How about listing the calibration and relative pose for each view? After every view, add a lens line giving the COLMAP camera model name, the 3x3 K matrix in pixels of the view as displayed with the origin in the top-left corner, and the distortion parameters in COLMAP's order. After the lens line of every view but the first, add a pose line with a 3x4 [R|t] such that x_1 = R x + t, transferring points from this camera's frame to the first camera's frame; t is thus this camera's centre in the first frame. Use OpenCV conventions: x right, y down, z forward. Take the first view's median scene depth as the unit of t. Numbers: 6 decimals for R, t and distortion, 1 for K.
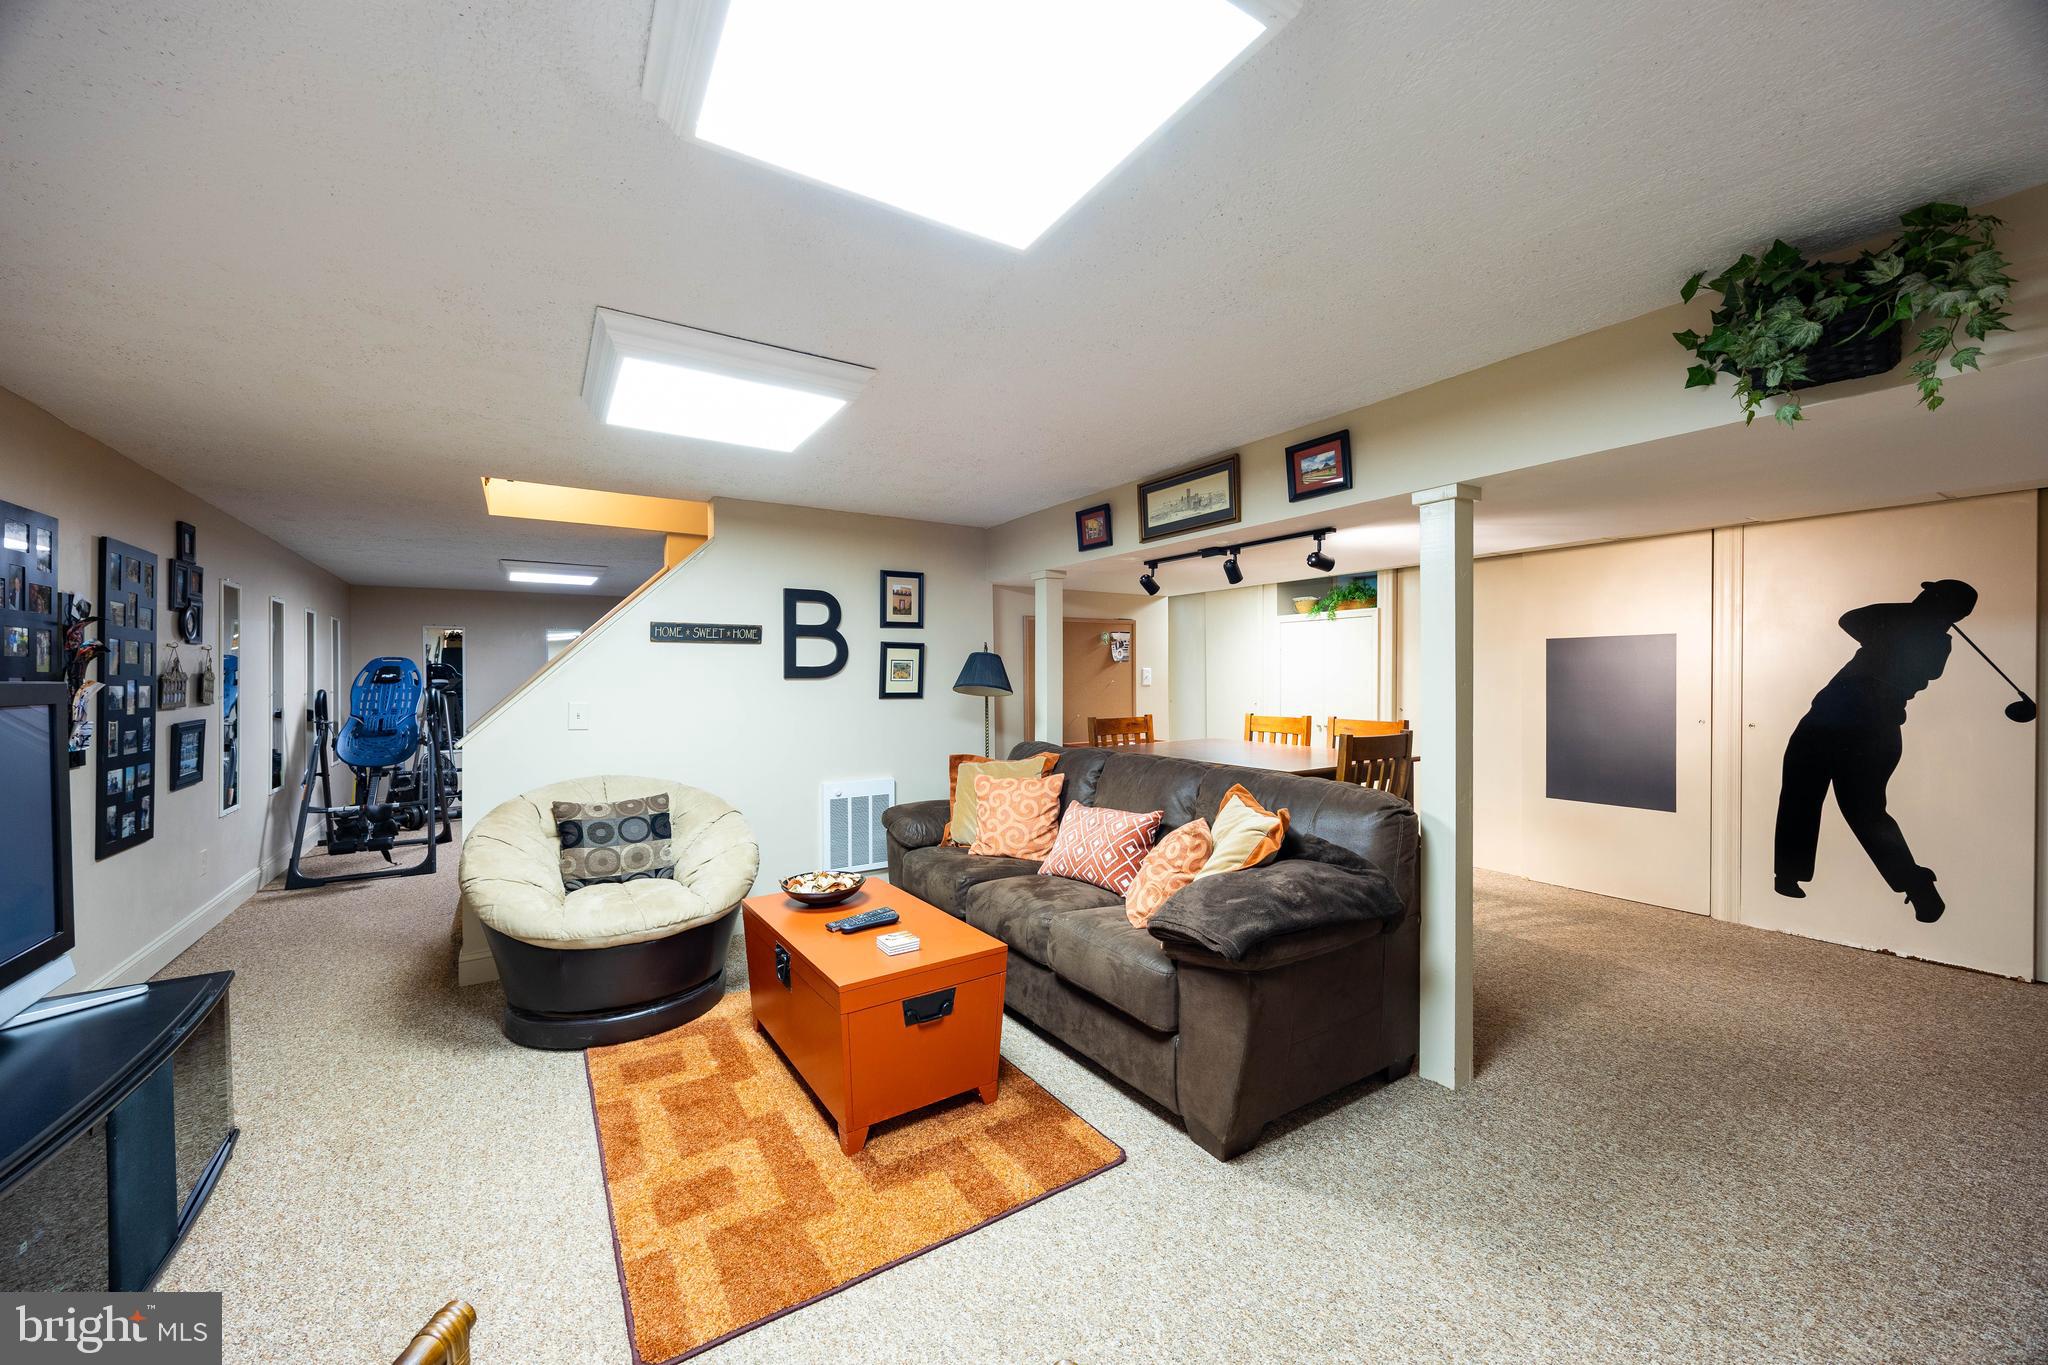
lens RADIAL K [[776.4, 0, 1017.3], [0, 776.4, 682.8], [0, 0, 1]] dist [-0.004802, 0.000590]
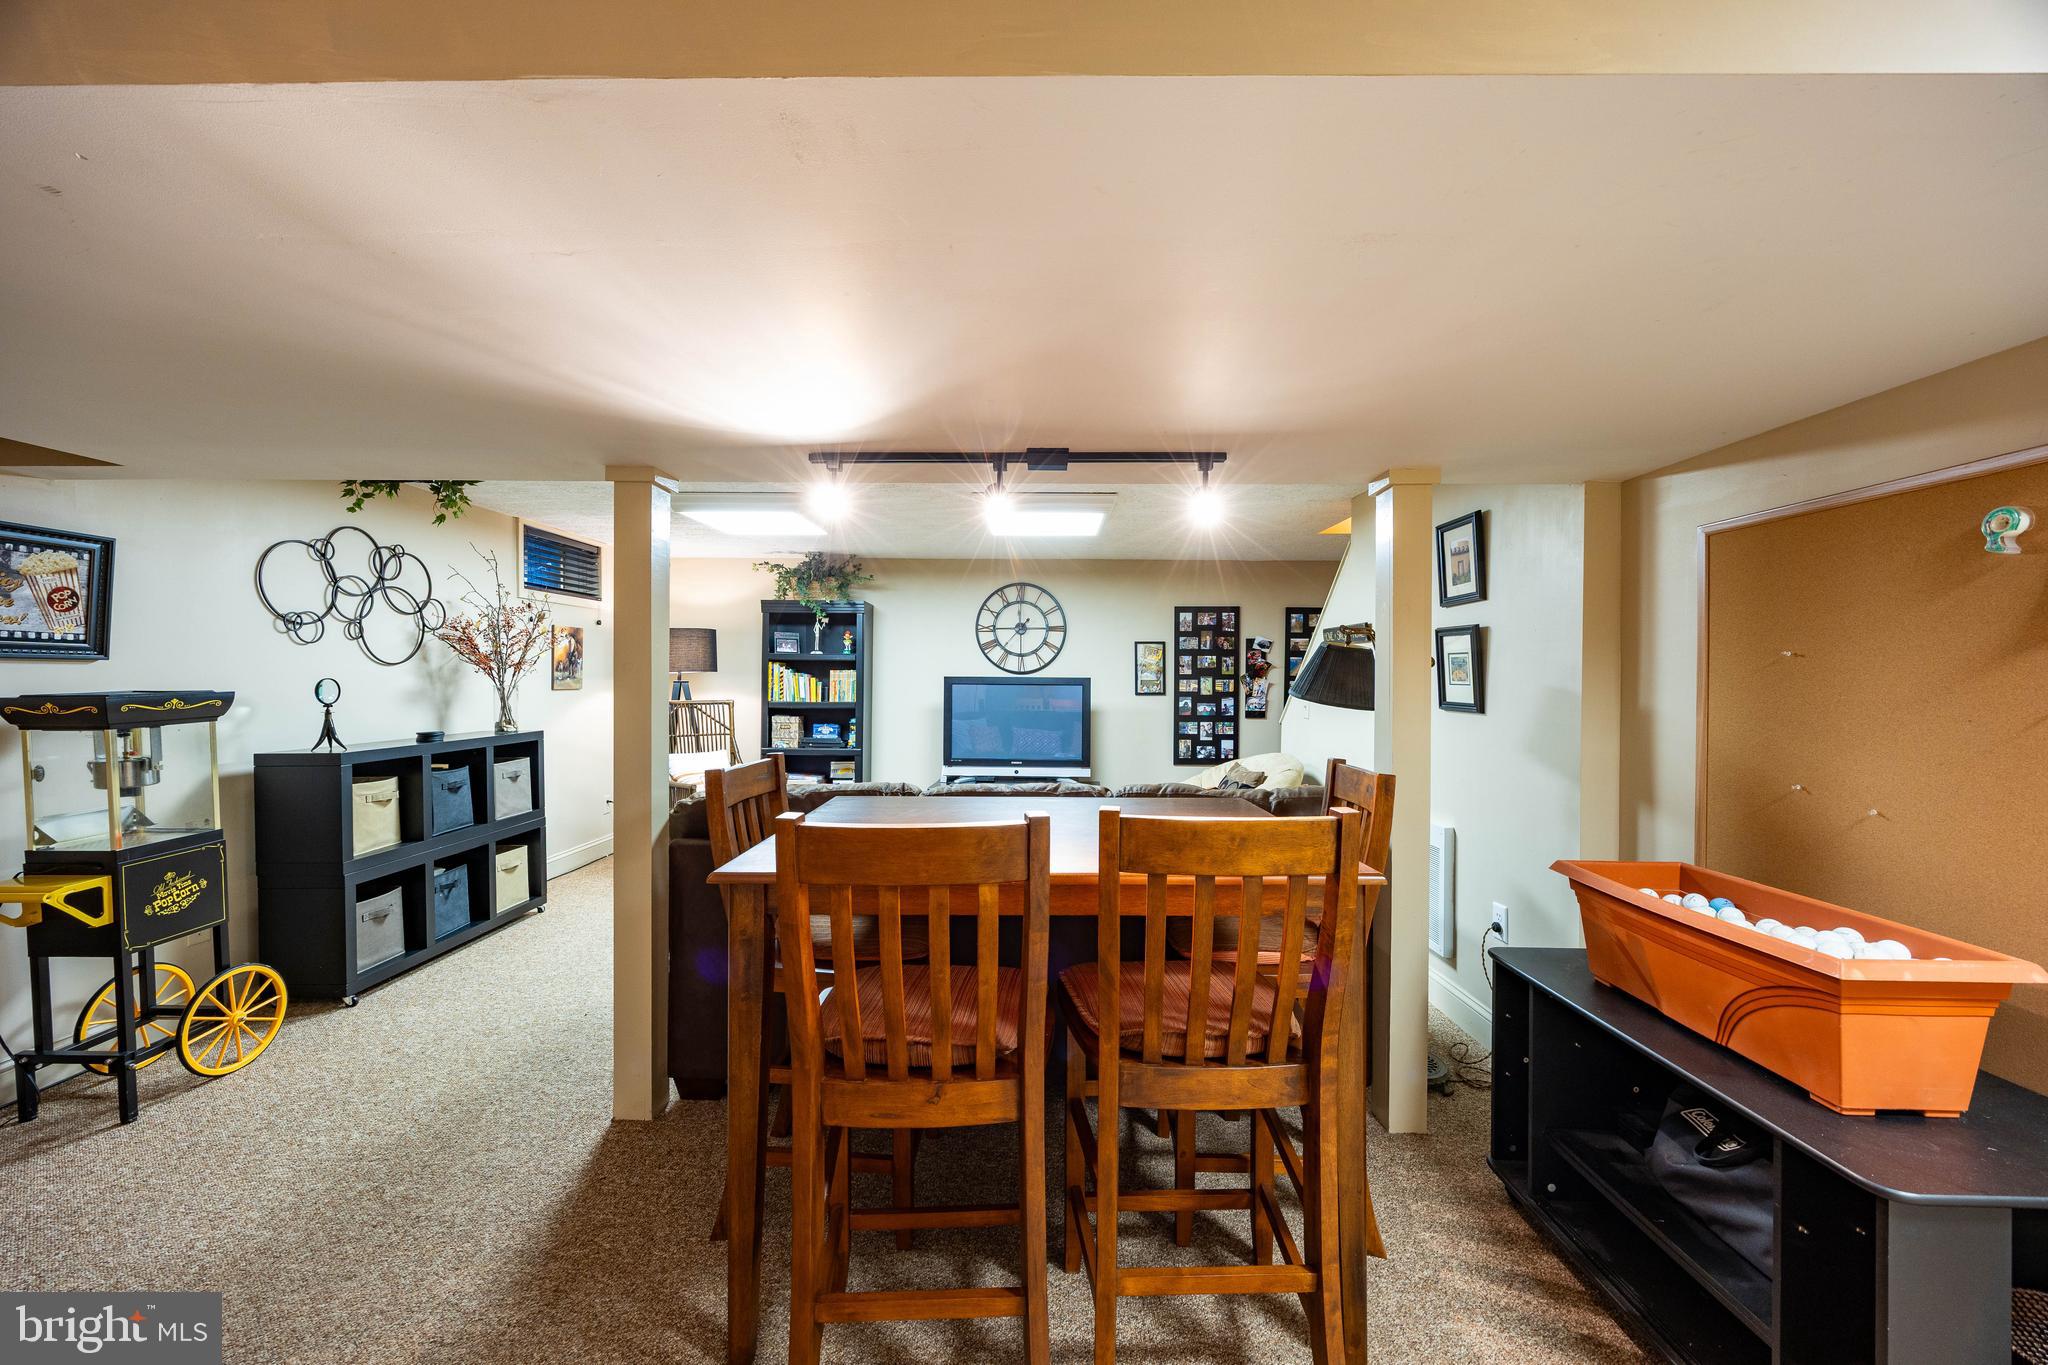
lens RADIAL K [[776.4, 0, 1033.3], [0, 776.4, 680.2], [0, 0, 1]] dist [-0.004802, 0.000590]
pose [[-0.552477, 0.004172, -0.833517, 0.679277], [-0.010446, 0.999874, 0.011928, -0.011900], [0.833462, 0.015297, -0.552364, 1.199536]]
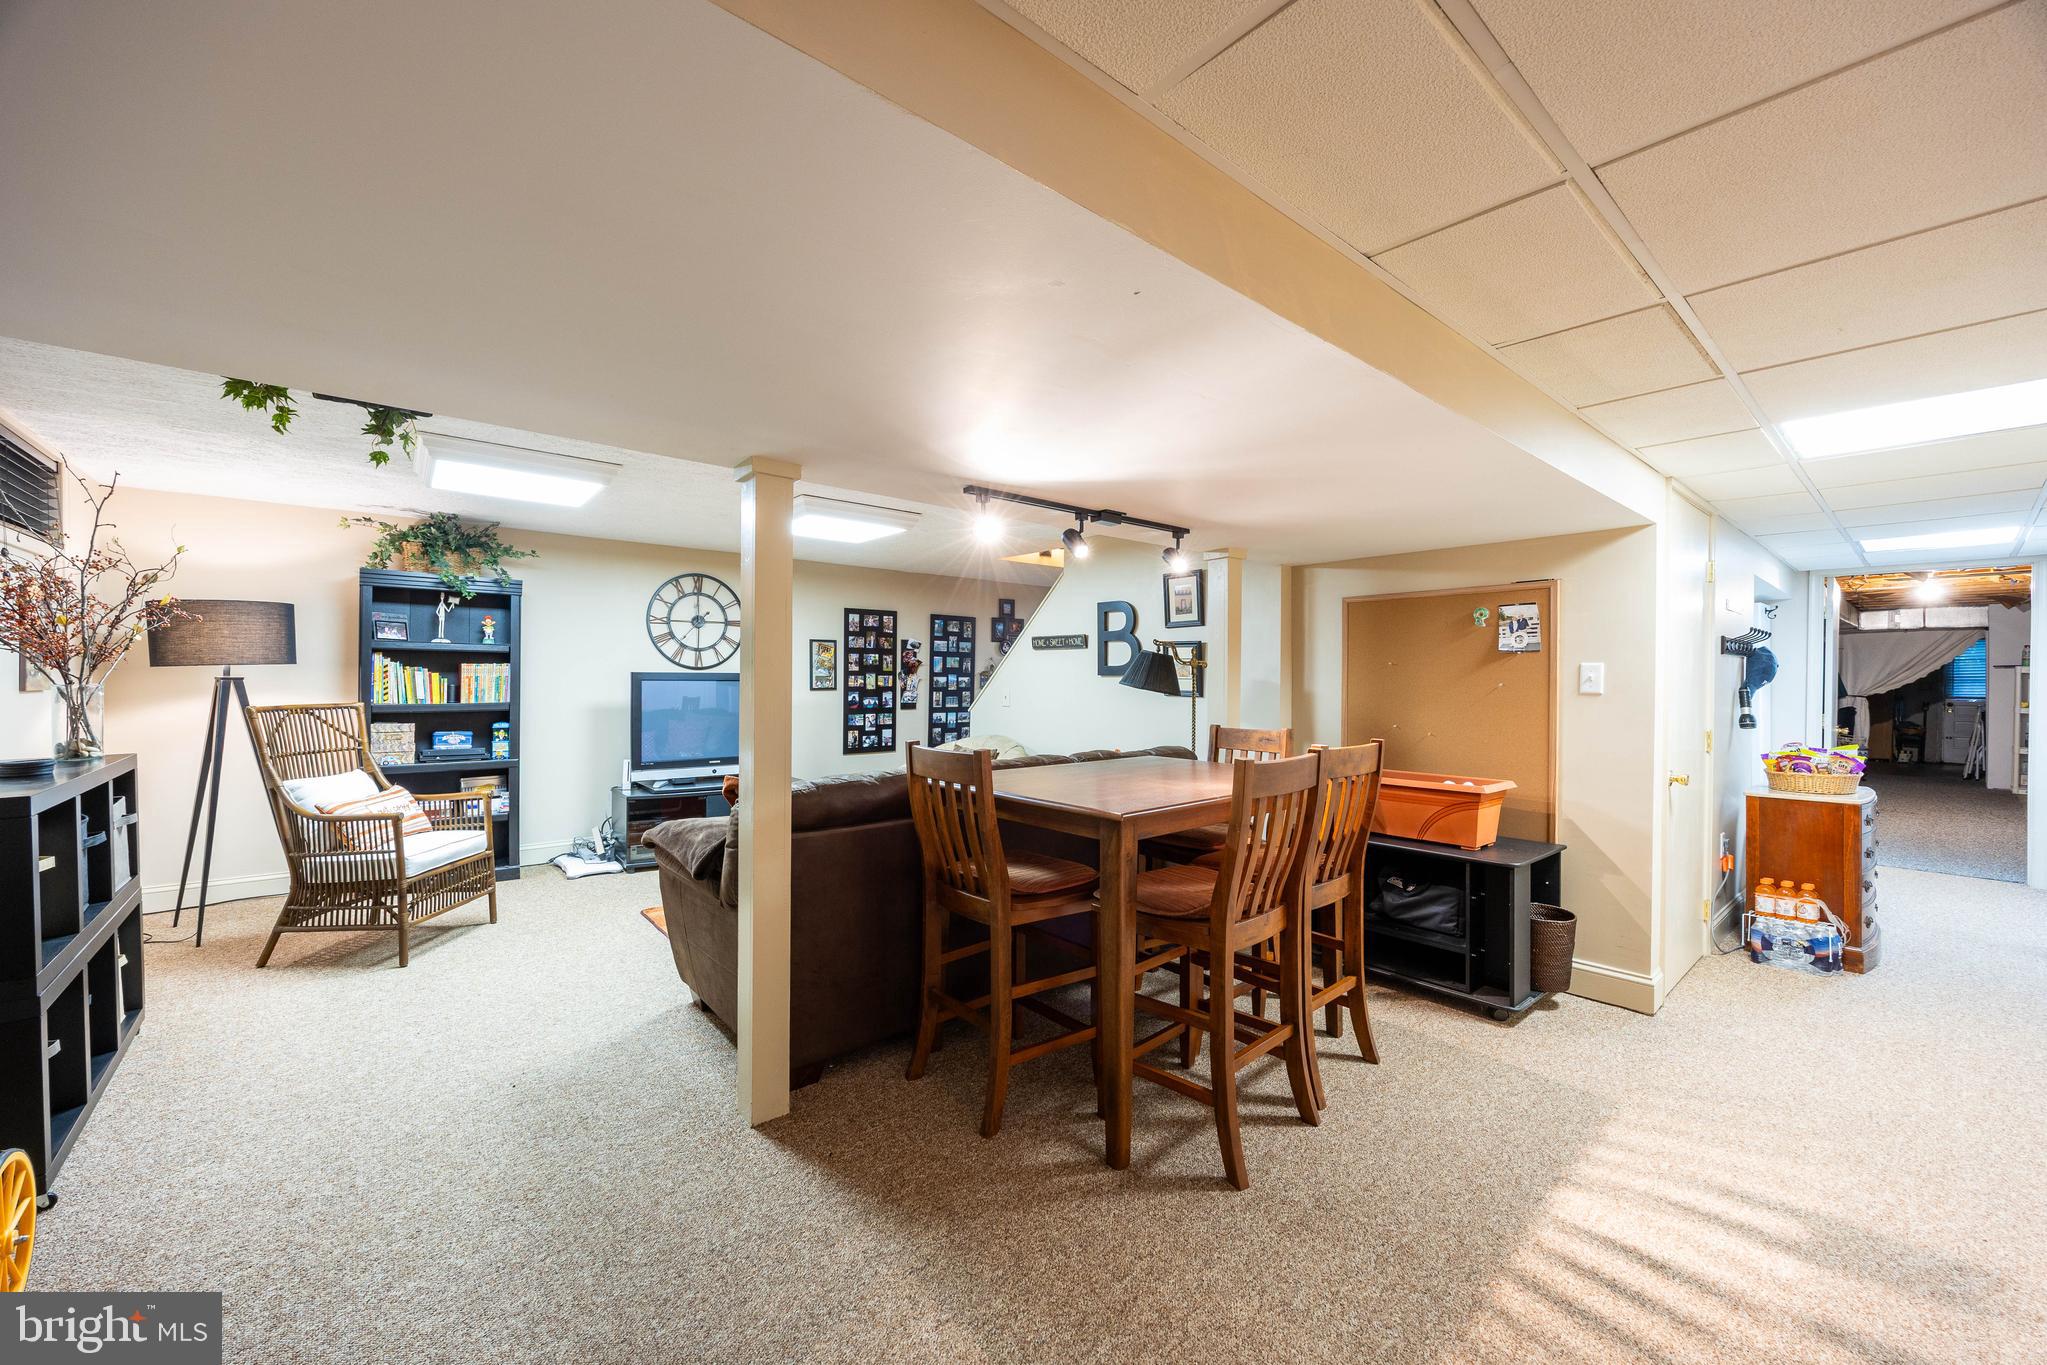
lens RADIAL K [[776.0, 0, 1032.1], [0, 776.0, 690.7], [0, 0, 1]] dist [-0.004802, 0.000590]
pose [[0.132749, 0.022652, -0.990891, 0.948365], [-0.015916, 0.999659, 0.020721, -0.006046], [0.991022, 0.013020, 0.133064, 0.753608]]
